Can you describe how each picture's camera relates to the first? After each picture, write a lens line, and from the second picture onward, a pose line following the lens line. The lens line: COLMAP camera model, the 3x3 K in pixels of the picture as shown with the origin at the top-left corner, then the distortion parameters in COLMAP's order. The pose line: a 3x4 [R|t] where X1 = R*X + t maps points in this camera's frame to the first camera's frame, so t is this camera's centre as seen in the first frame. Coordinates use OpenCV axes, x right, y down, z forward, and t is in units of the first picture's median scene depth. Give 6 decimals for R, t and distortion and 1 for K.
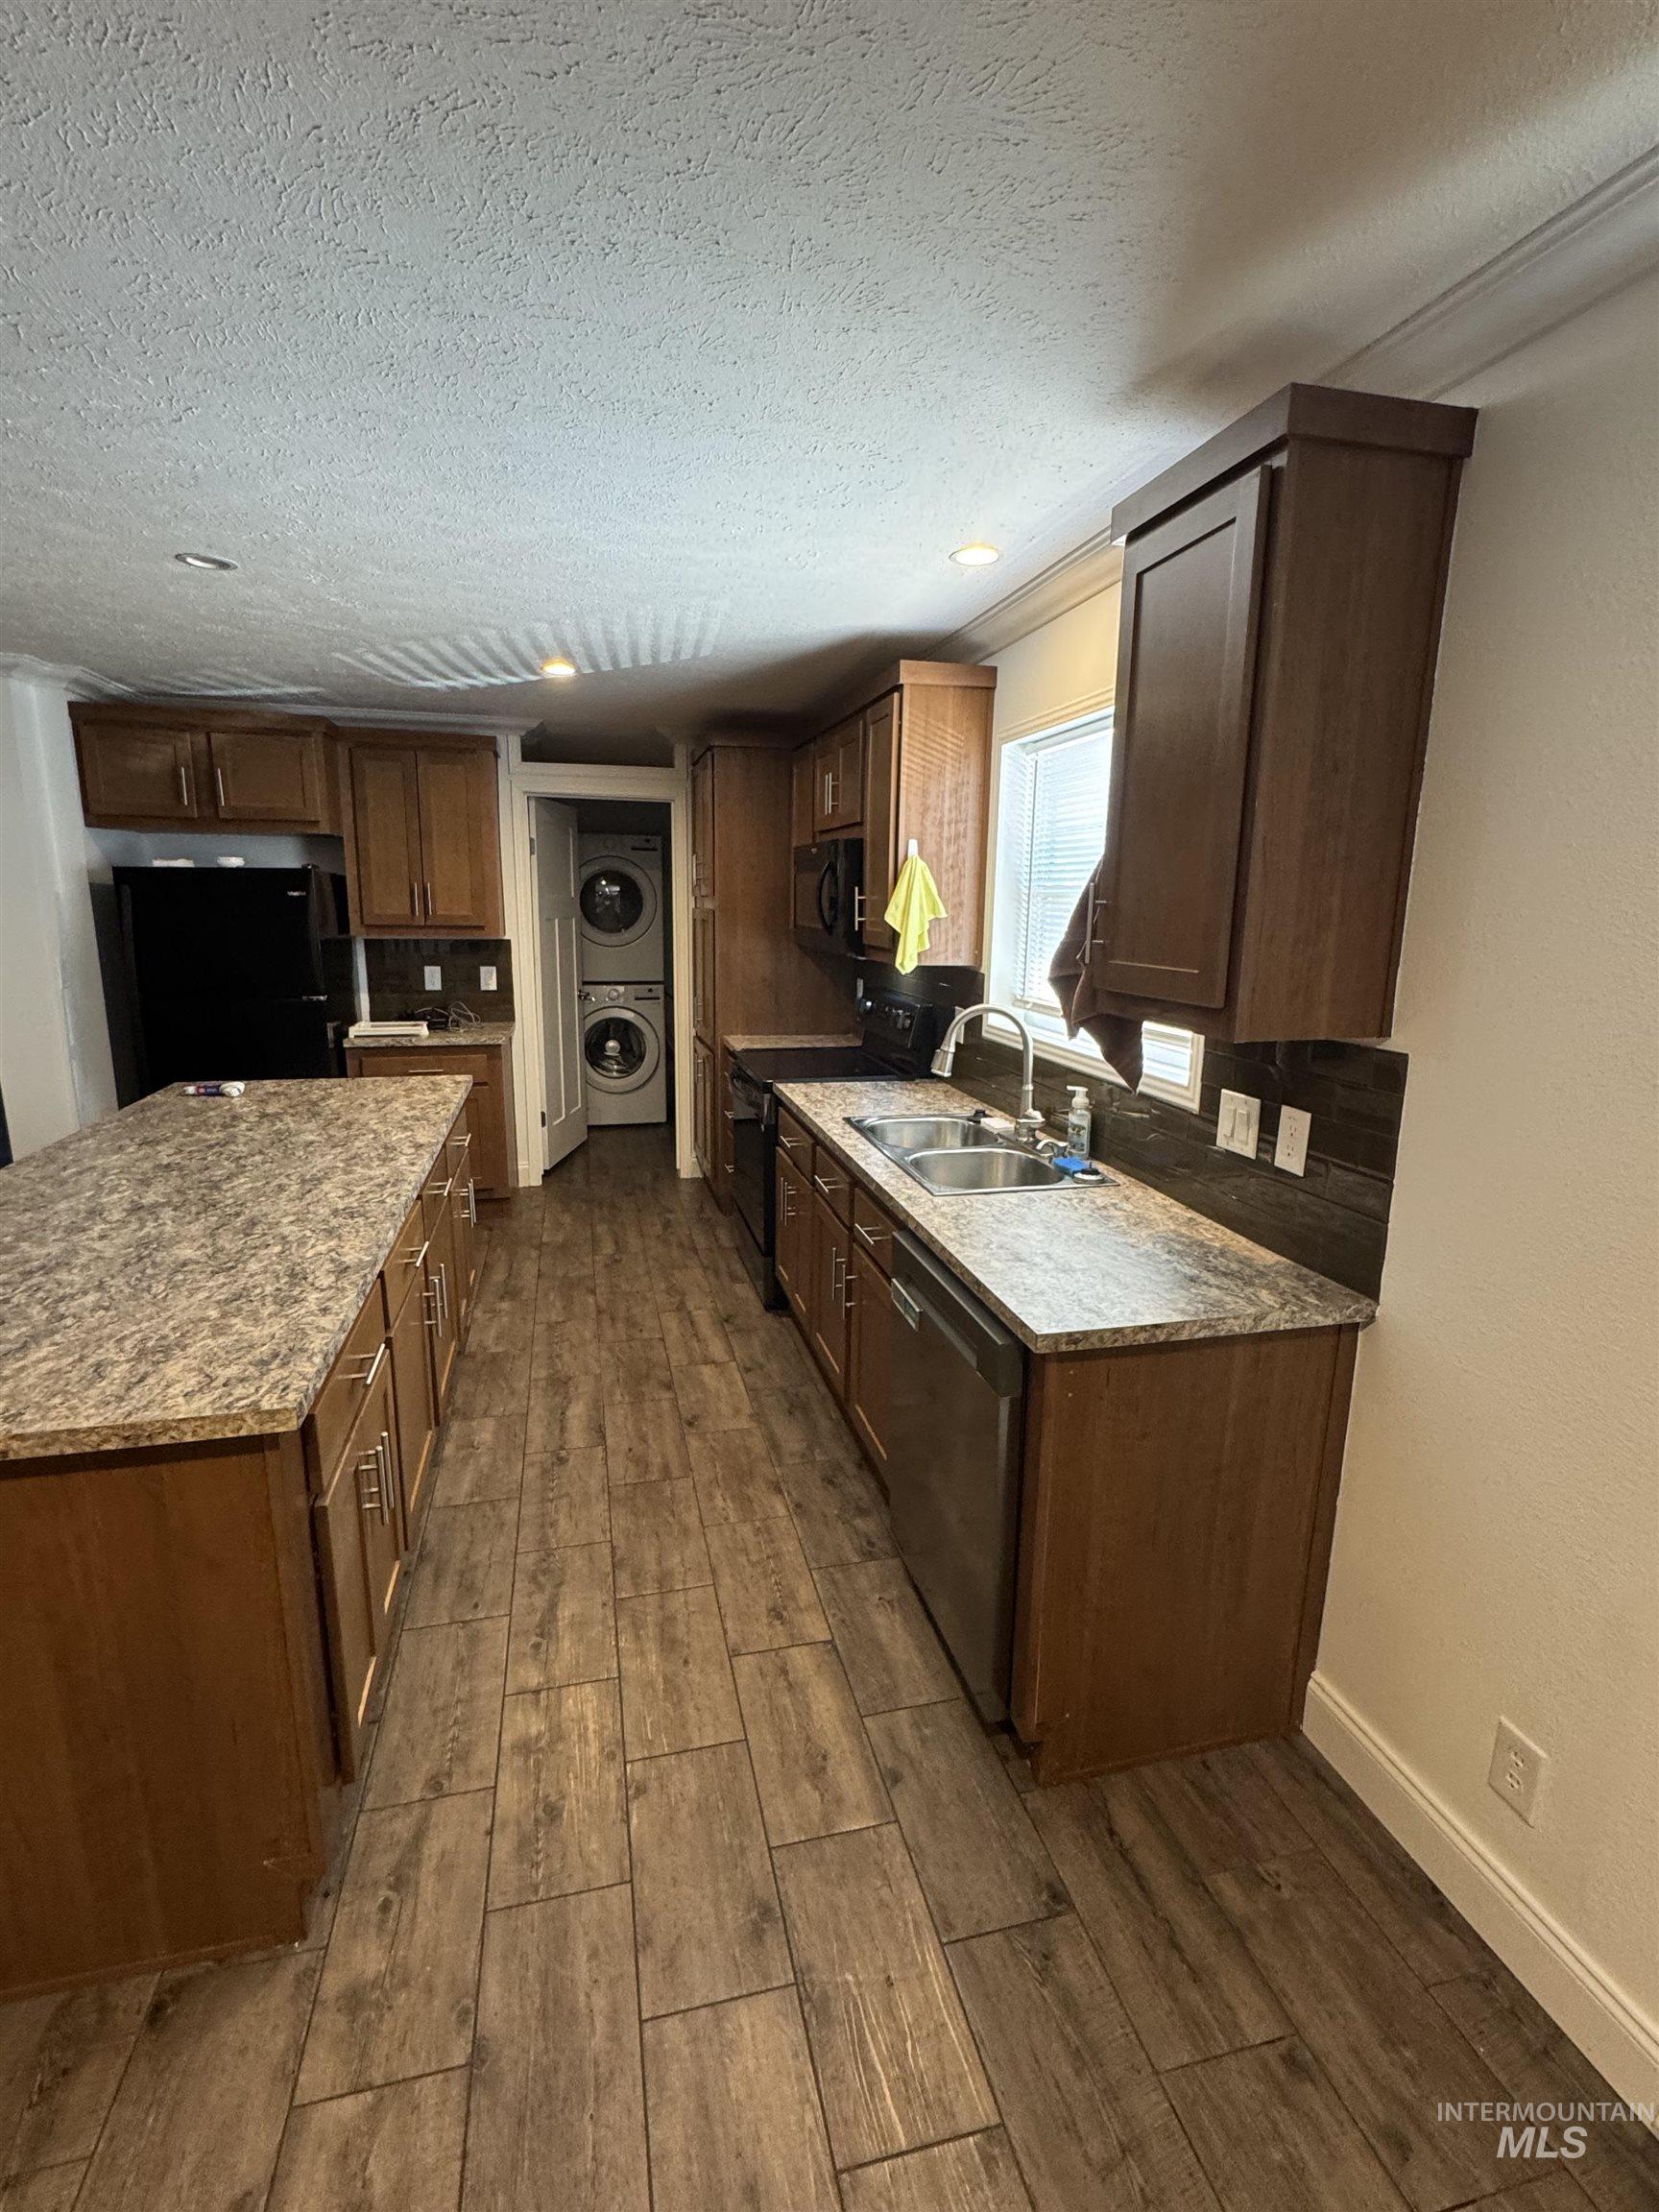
lens RADIAL K [[1008.9, 0, 834.7], [0, 1008.9, 1105.2], [0, 0, 1]] dist [-0.004139, 0.000194]
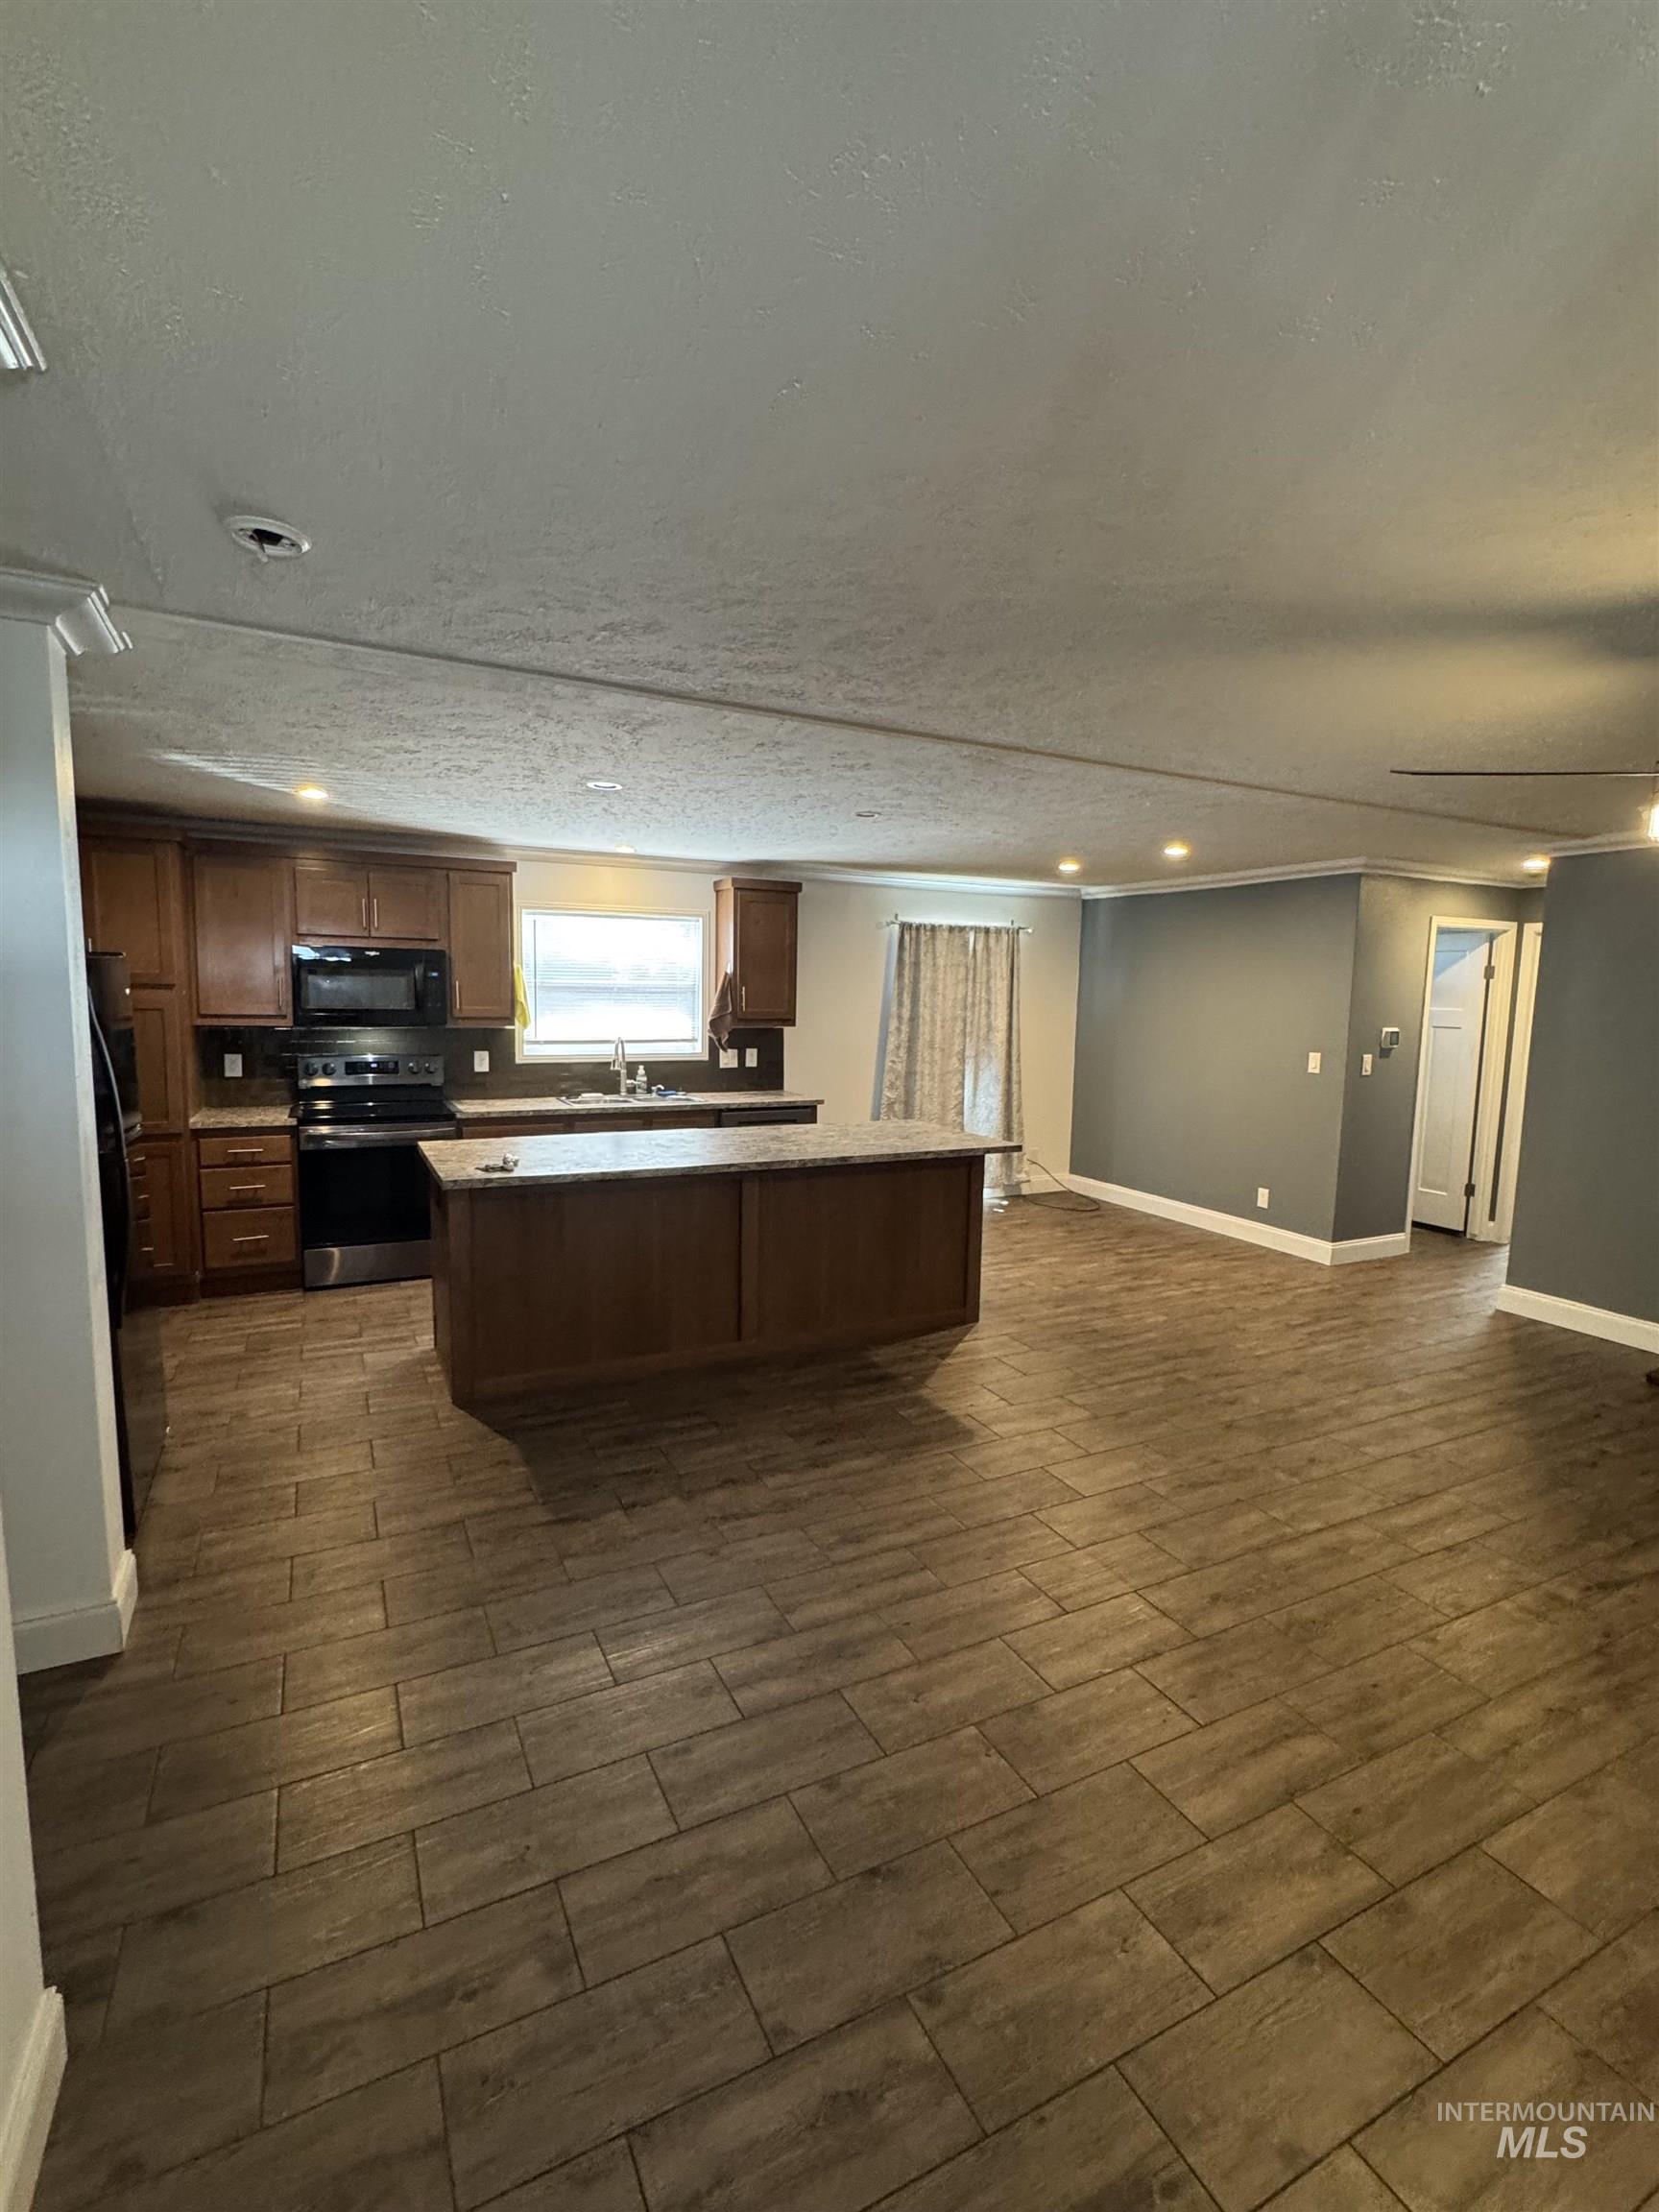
lens RADIAL K [[1008.9, 0, 830.5], [0, 1008.9, 1105.3], [0, 0, 1]] dist [-0.004139, 0.000194]
pose [[-0.221081, -0.128786, 0.966715, -2.687820], [0.176950, 0.969493, 0.169624, -0.311145], [-0.959068, 0.208560, -0.191548, 1.266237]]
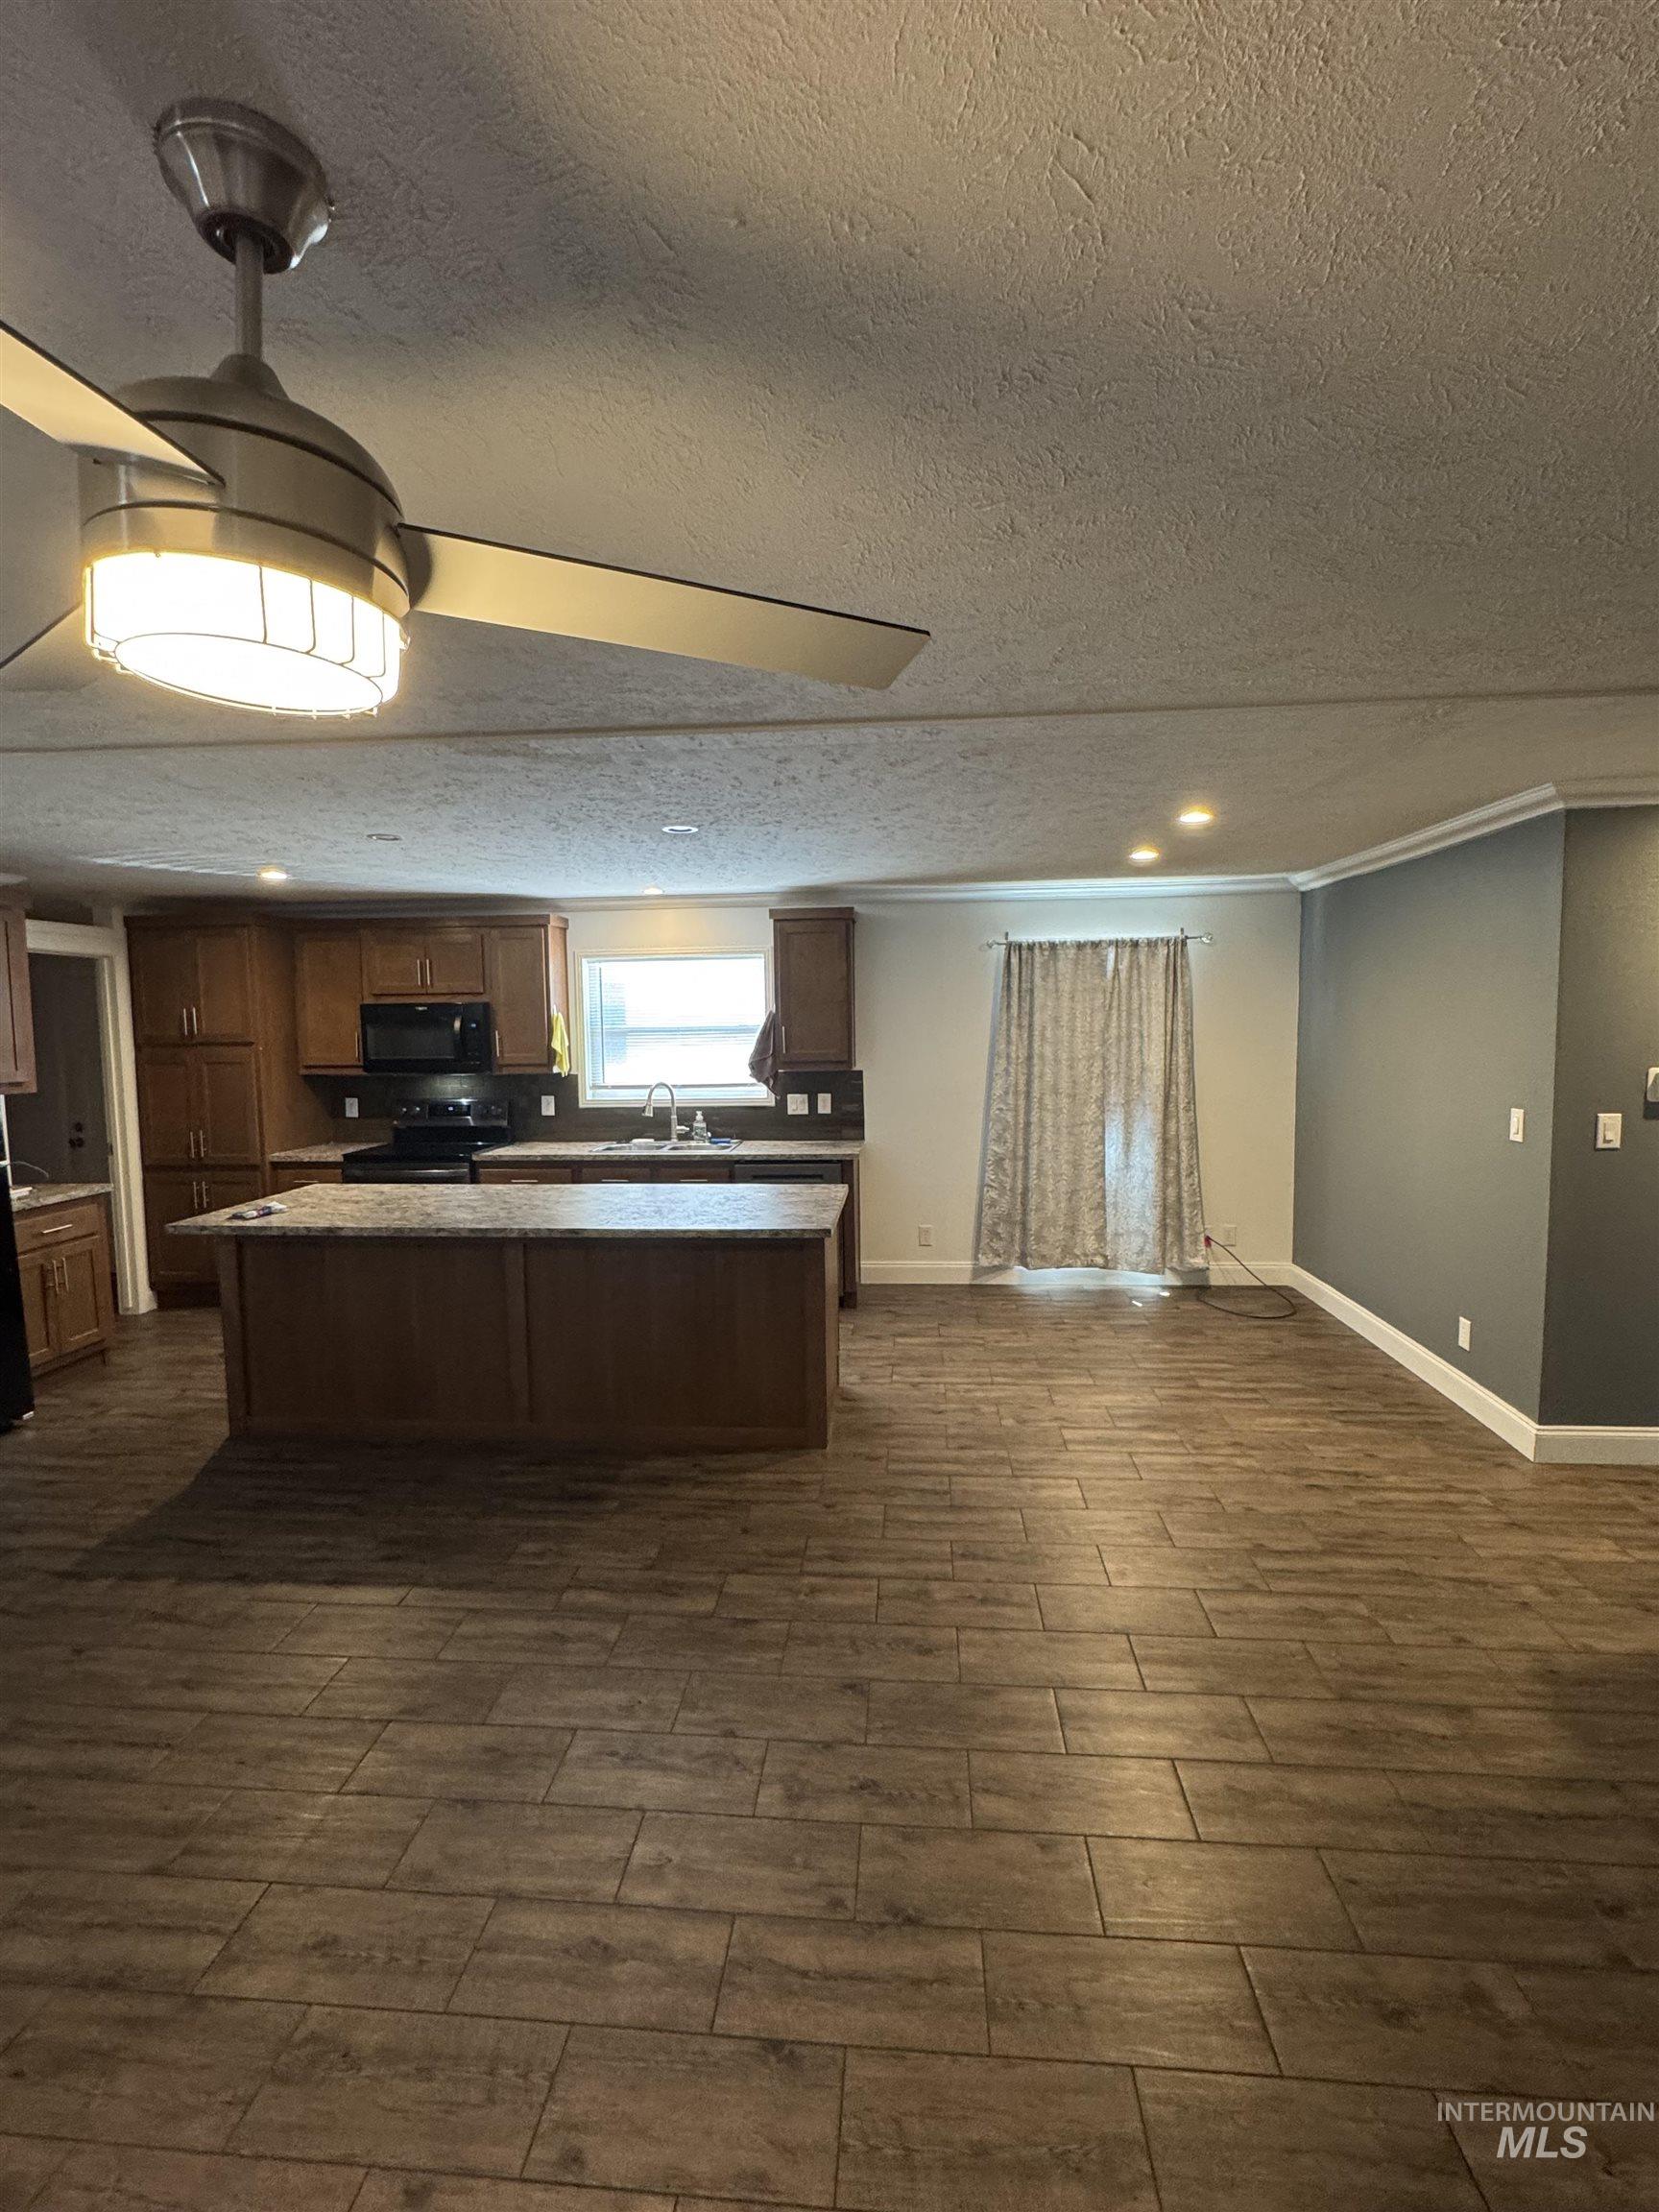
lens RADIAL K [[1008.9, 0, 829.8], [0, 1008.9, 1105.0], [0, 0, 1]] dist [-0.004139, 0.000194]
pose [[0.321291, -0.098039, 0.941892, -2.256017], [0.211505, 0.976931, 0.029539, -0.044823], [-0.923059, 0.189724, 0.334614, -0.084105]]
